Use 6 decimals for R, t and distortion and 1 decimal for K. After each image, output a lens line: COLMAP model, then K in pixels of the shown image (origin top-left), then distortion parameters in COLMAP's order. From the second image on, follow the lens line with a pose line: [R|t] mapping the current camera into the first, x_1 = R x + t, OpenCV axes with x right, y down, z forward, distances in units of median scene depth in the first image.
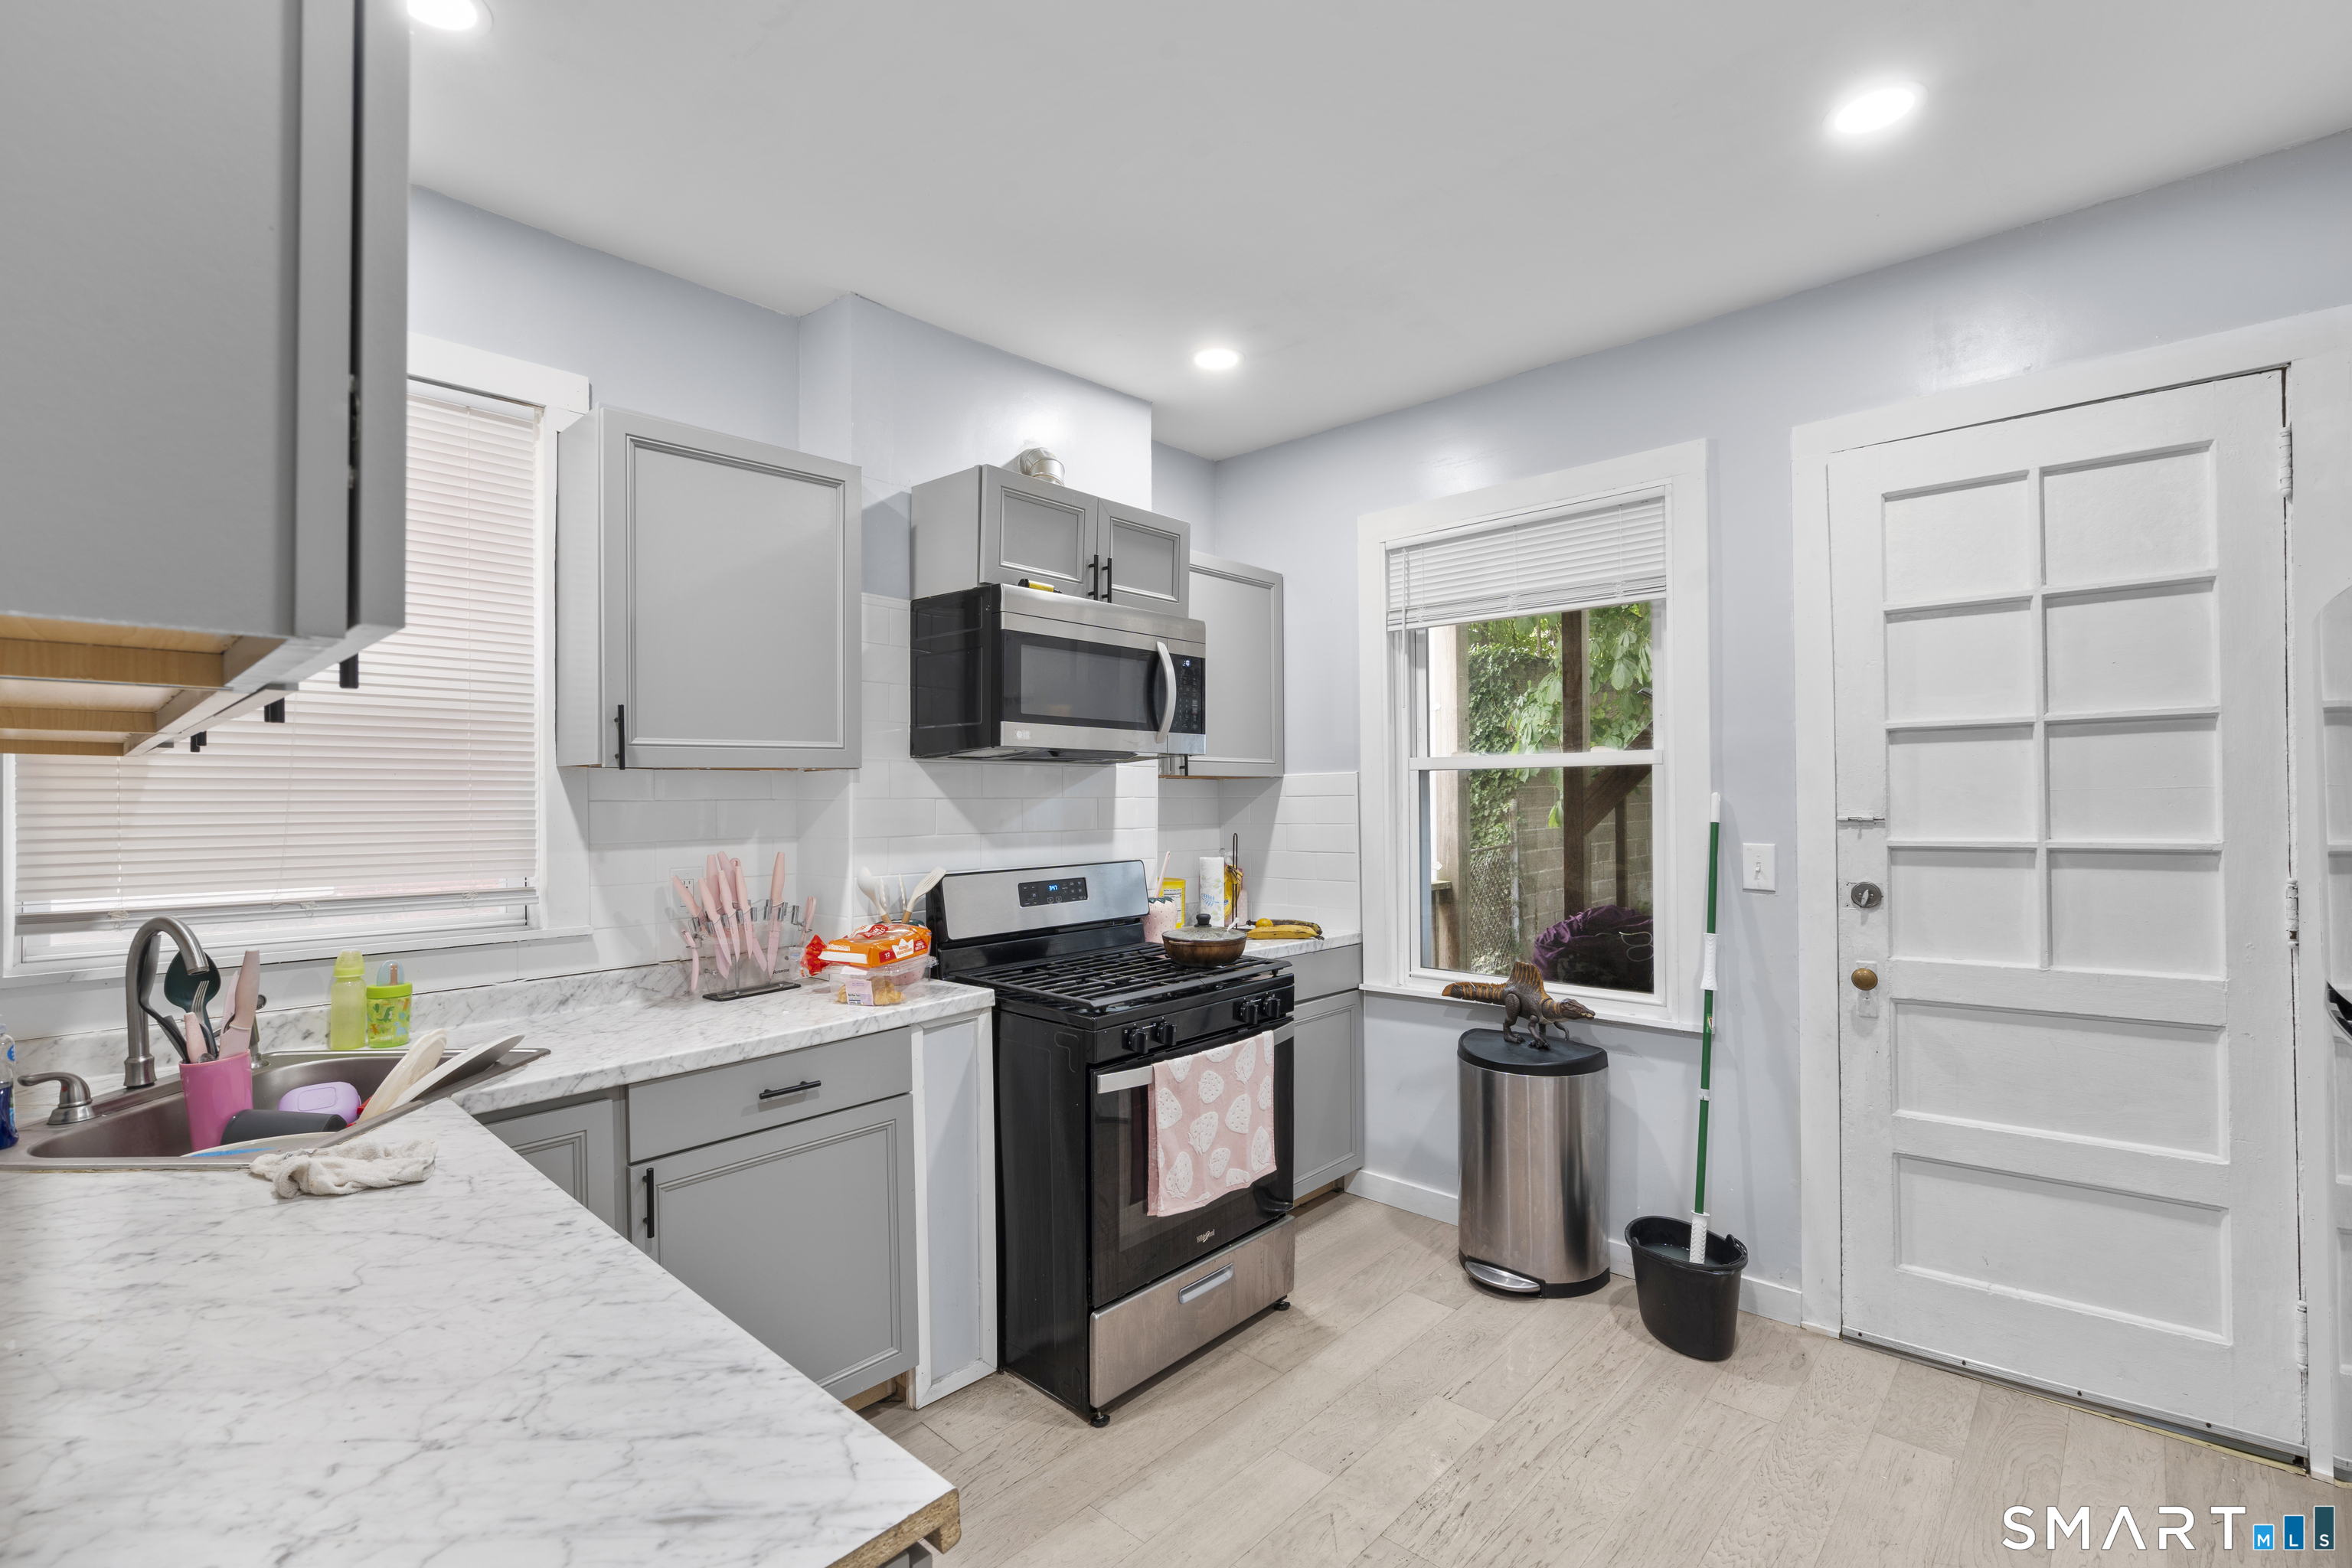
lens RADIAL K [[1054.6, 0, 1169.4], [0, 1054.6, 787.4], [0, 0, 1]] dist [-0.012602, 0.006520]
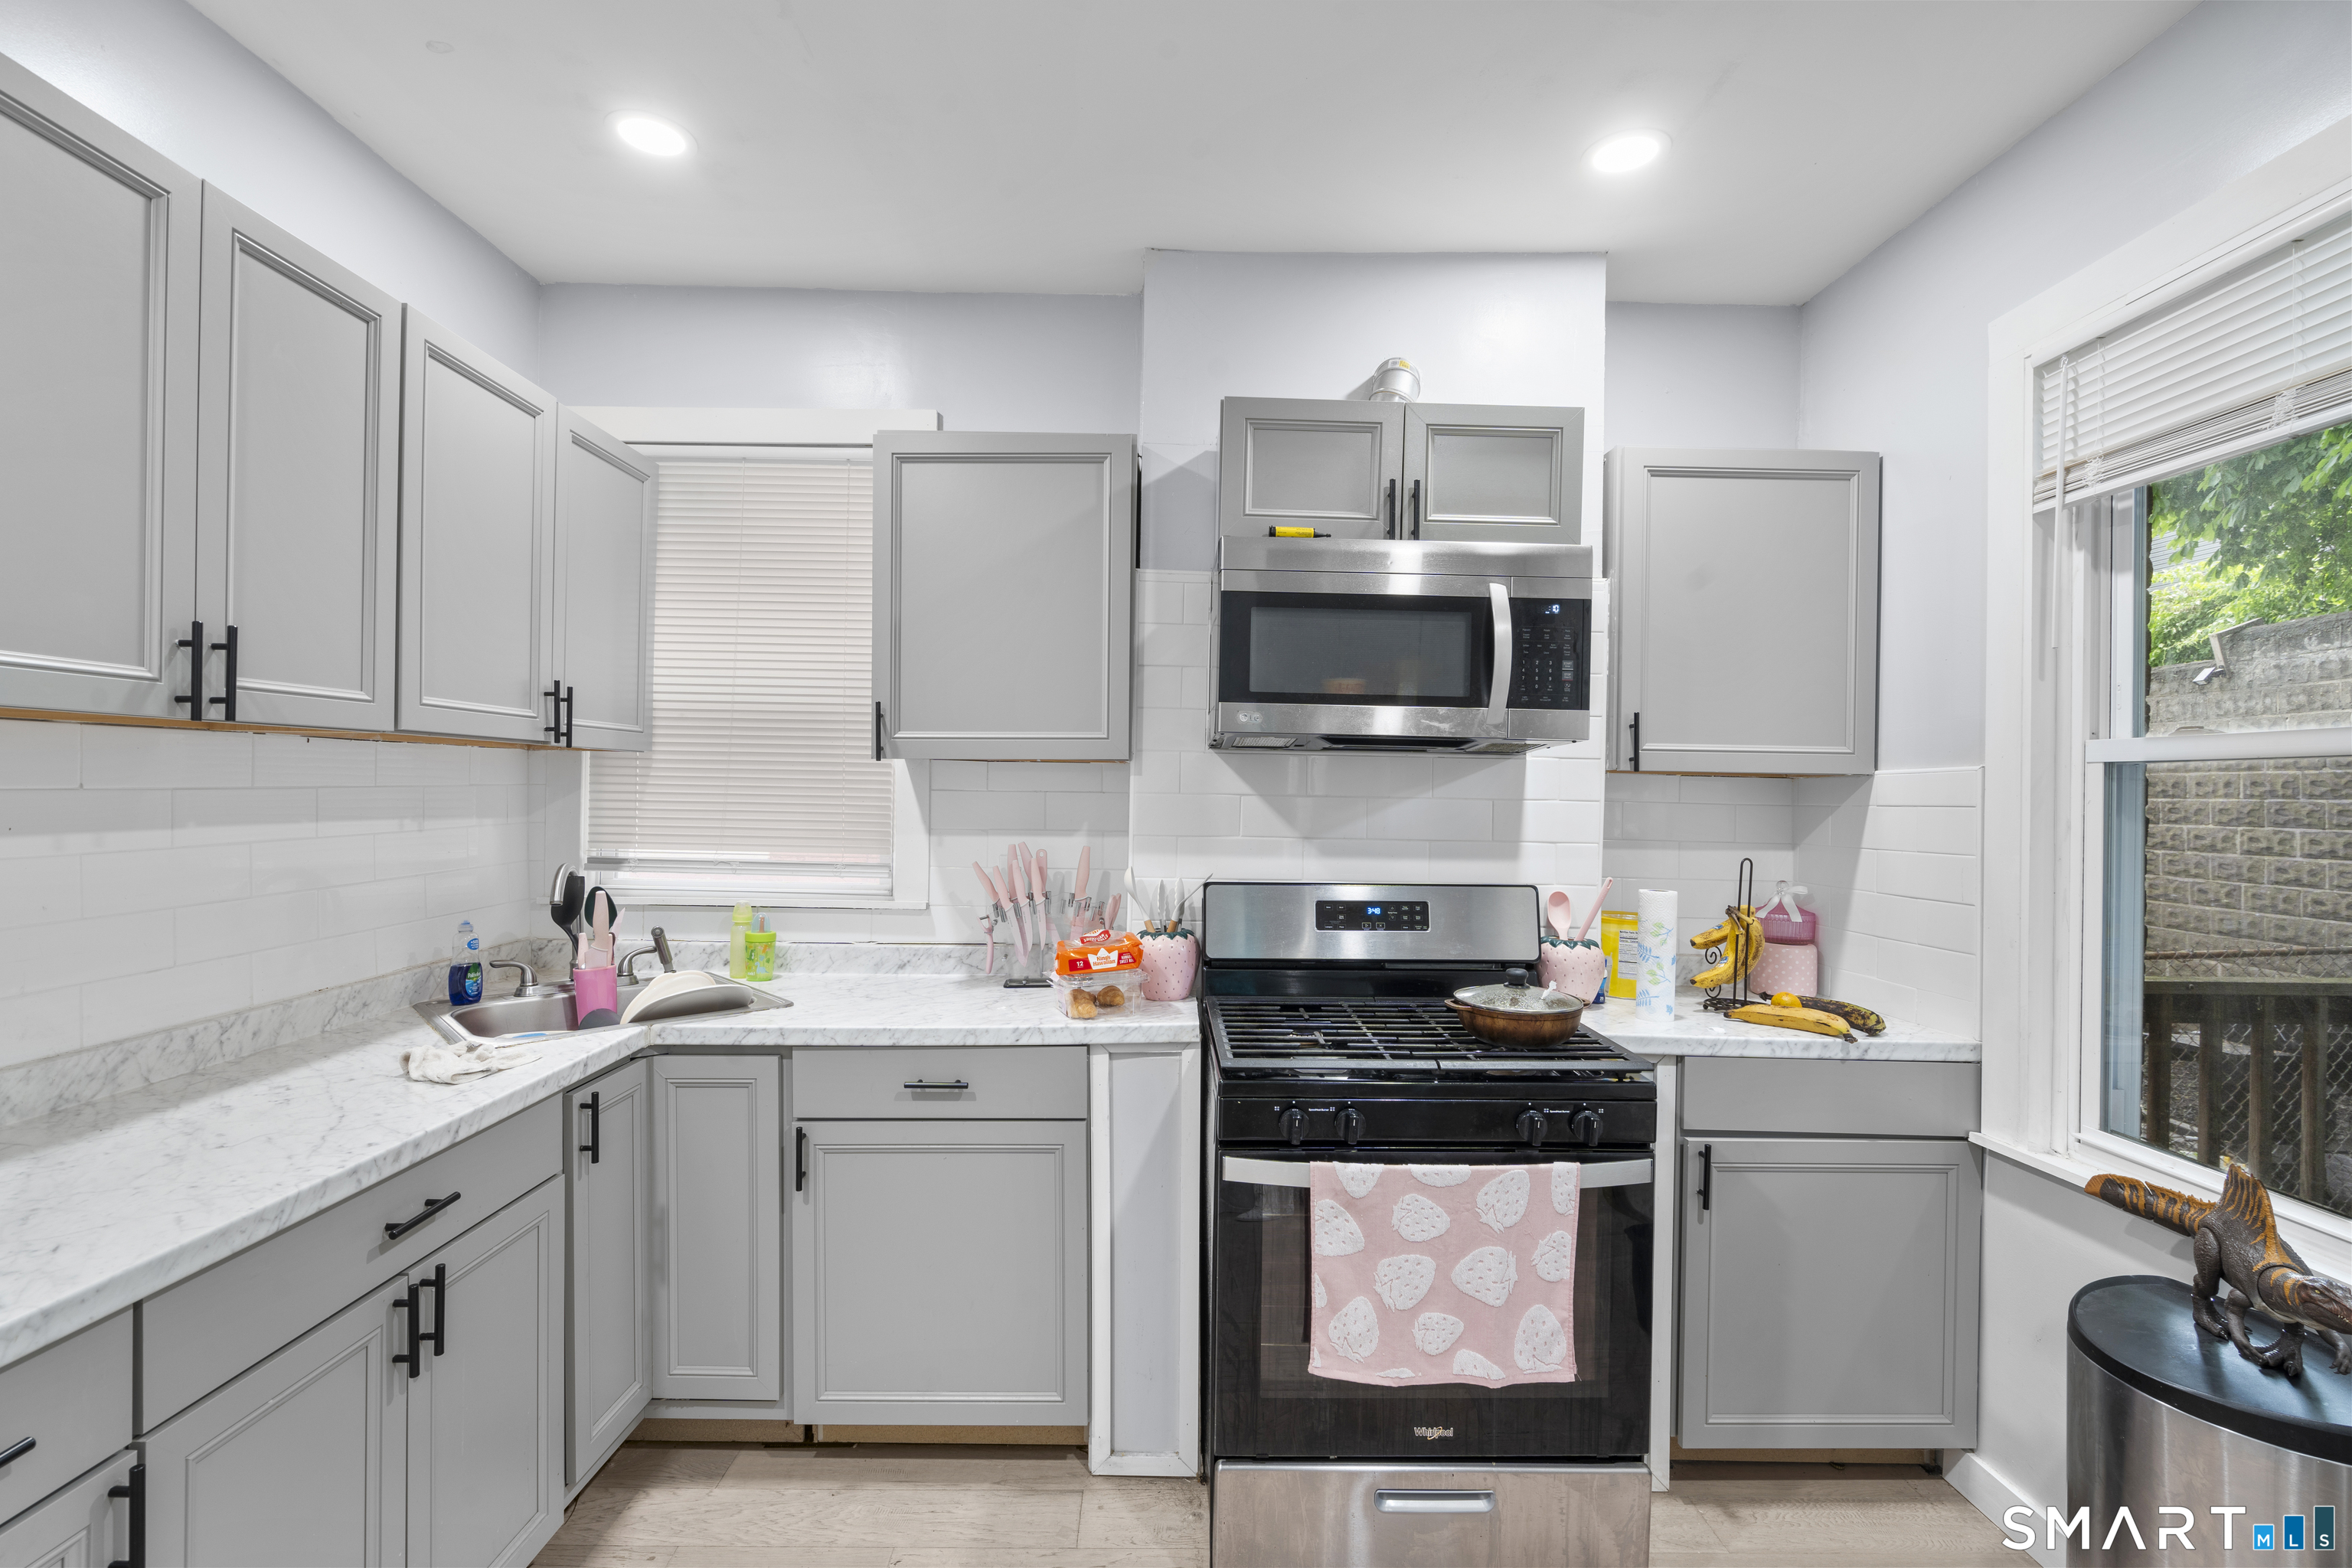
lens RADIAL K [[1054.6, 0, 1169.4], [0, 1054.6, 787.4], [0, 0, 1]] dist [-0.012602, 0.006520]
pose [[0.686667, 0.014711, -0.726823, 0.399586], [-0.014188, 0.999876, 0.006834, -0.000857], [0.726833, 0.005619, 0.686791, 0.383260]]
